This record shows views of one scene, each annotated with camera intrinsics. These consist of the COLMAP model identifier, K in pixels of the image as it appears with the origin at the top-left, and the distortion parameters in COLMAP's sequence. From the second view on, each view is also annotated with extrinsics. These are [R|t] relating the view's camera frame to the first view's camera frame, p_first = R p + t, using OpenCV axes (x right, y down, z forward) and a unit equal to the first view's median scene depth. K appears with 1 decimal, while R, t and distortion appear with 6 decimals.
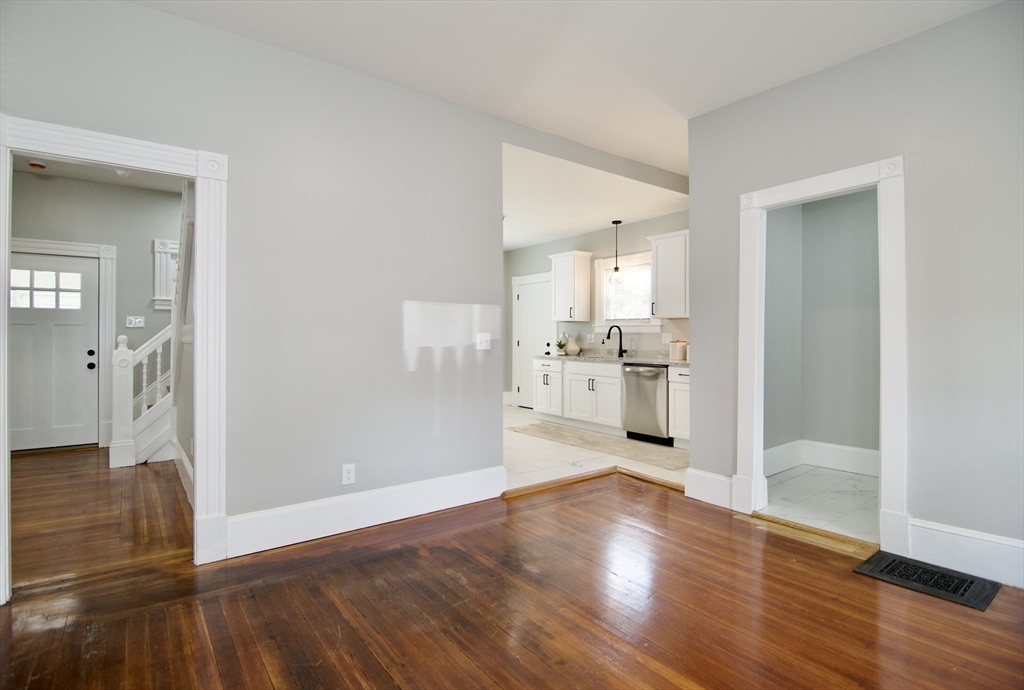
lens RADIAL K [[508.3, 0, 500.2], [0, 508.3, 338.3], [0, 0, 1]] dist [-0.012637, -0.001432]
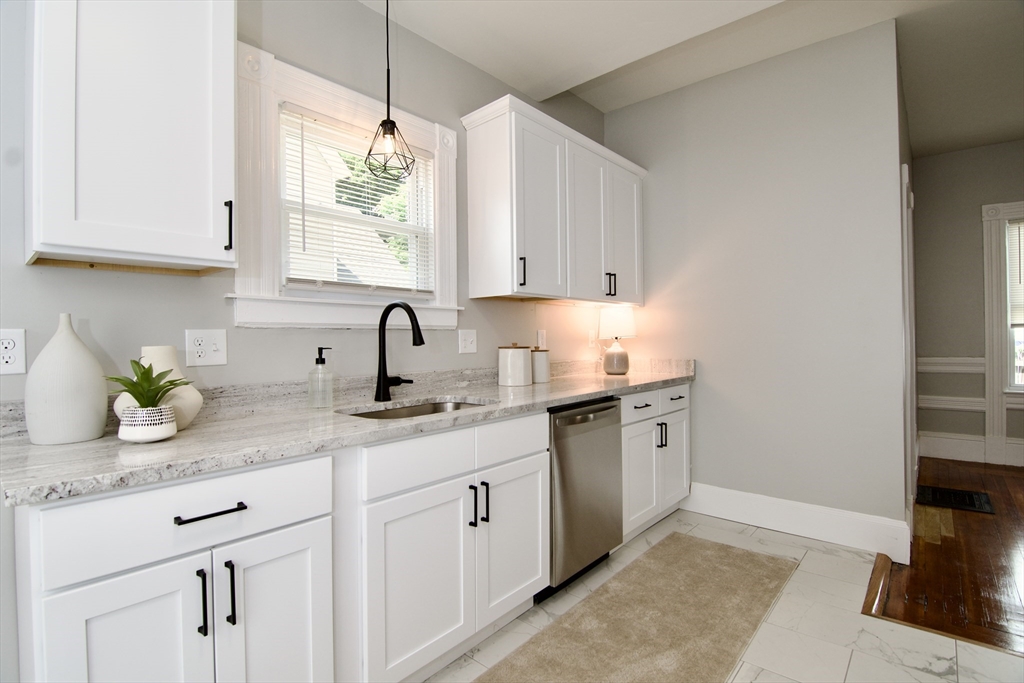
lens RADIAL K [[494.8, 0, 511.8], [0, 494.8, 338.3], [0, 0, 1]] dist [-0.002924, -0.012294]
pose [[-0.222942, -0.000340, 0.974832, -0.158664], [0.013931, 0.999897, 0.003535, -0.005128], [-0.974732, 0.014369, -0.222914, 1.672957]]
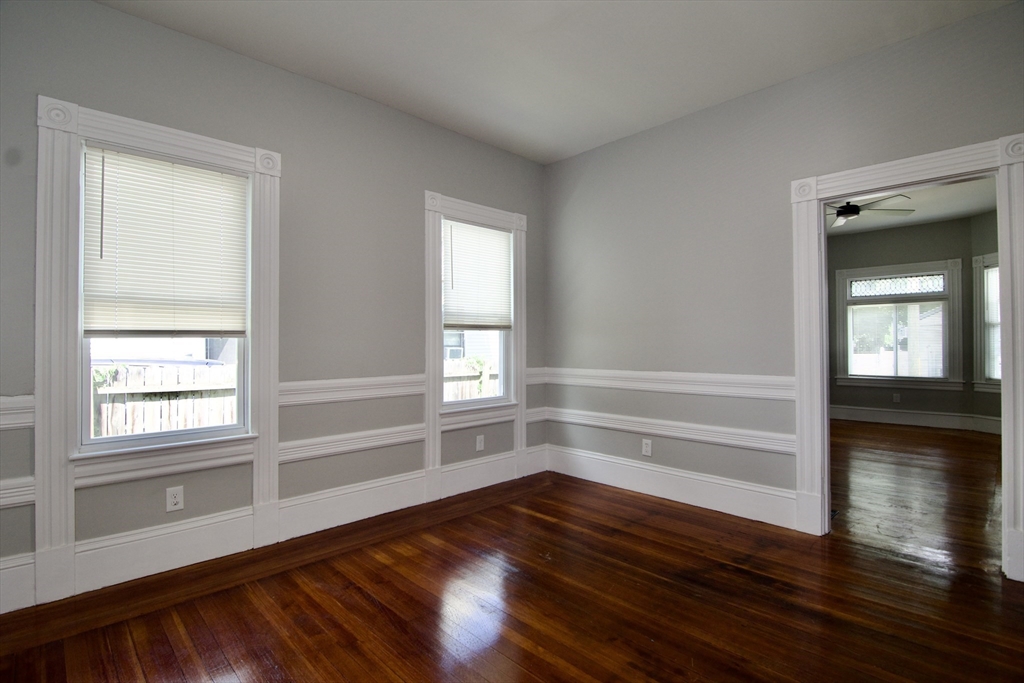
lens RADIAL K [[494.8, 0, 511.8], [0, 494.8, 338.3], [0, 0, 1]] dist [-0.002924, -0.012294]
pose [[-0.990873, 0.003210, -0.134761, 0.229263], [0.005150, 0.999888, -0.014052, 0.003612], [0.134701, -0.014618, -0.990778, 0.982653]]
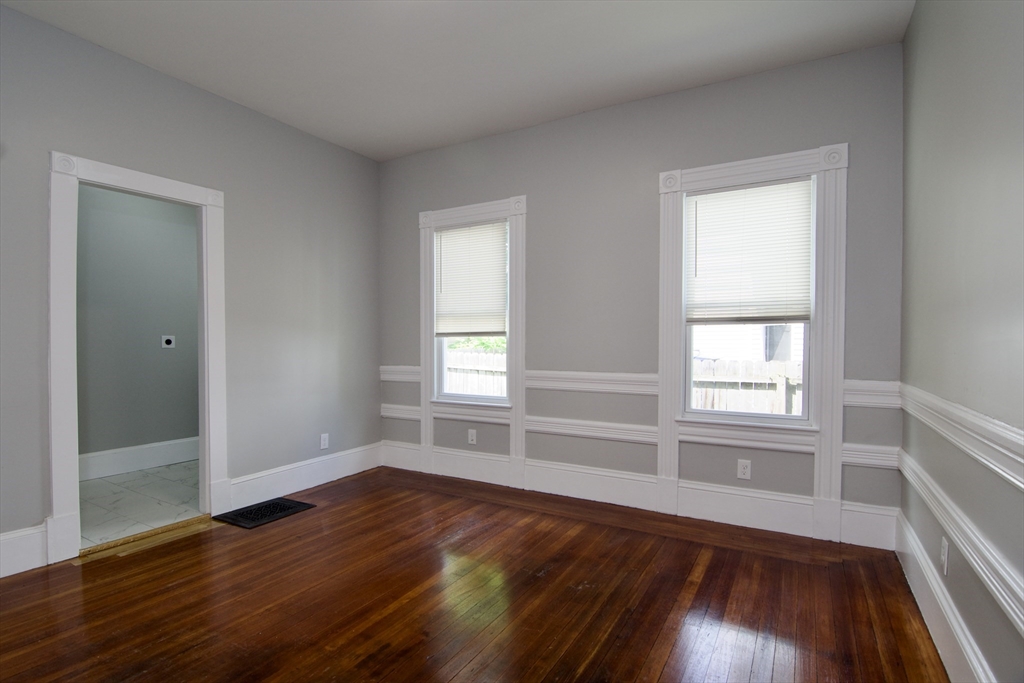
lens RADIAL K [[505.4, 0, 510.2], [0, 505.4, 353.1], [0, 0, 1]] dist [0.000874, -0.013386]
pose [[-0.398494, -0.021557, 0.916918, -0.457653], [-0.004765, 0.999759, 0.021434, 0.002701], [-0.917159, 0.004172, -0.398501, 0.613899]]
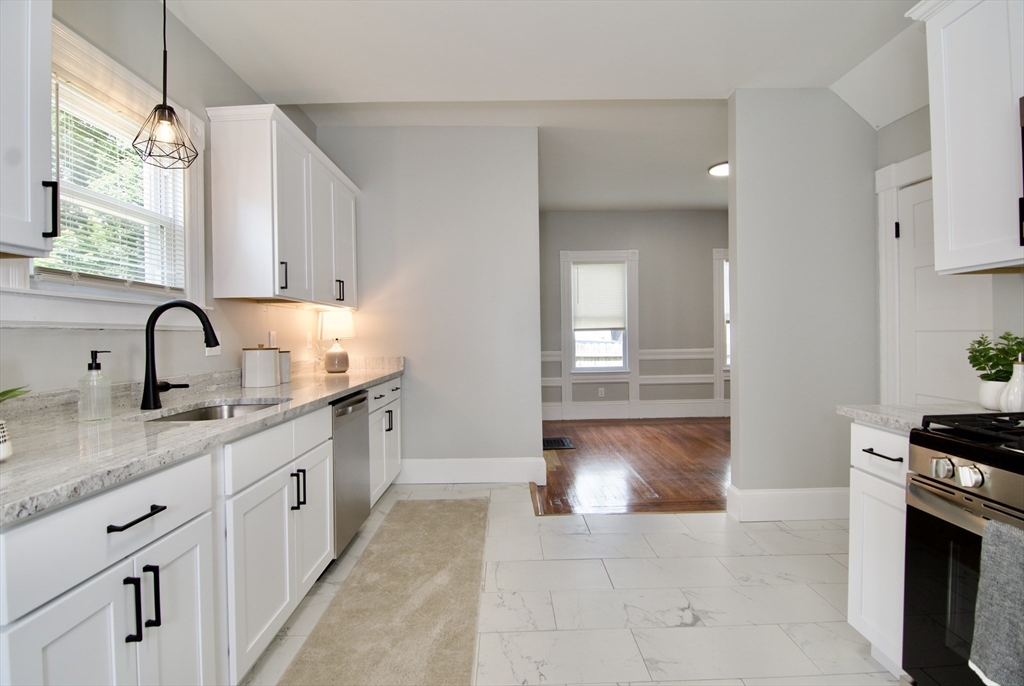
lens RADIAL K [[494.8, 0, 511.8], [0, 494.8, 339.8], [0, 0, 1]] dist [-0.002924, -0.012294]
pose [[-0.813238, 0.004164, 0.581916, -0.176836], [0.015001, 0.999792, 0.013809, -0.006836], [-0.581737, 0.019960, -0.813132, 1.878916]]
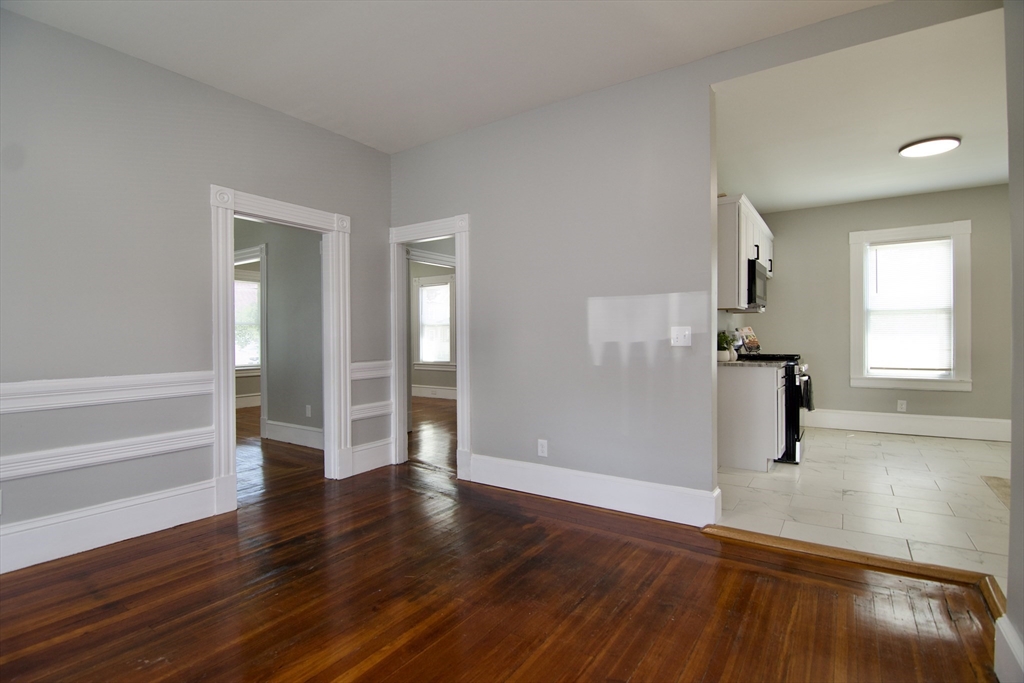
lens RADIAL K [[494.8, 0, 511.8], [0, 494.8, 338.3], [0, 0, 1]] dist [-0.002924, -0.012294]
pose [[0.331294, 0.001077, -0.943527, 0.634722], [0.009624, 0.999943, 0.004520, 0.003088], [0.943479, -0.010578, 0.331265, 0.449078]]
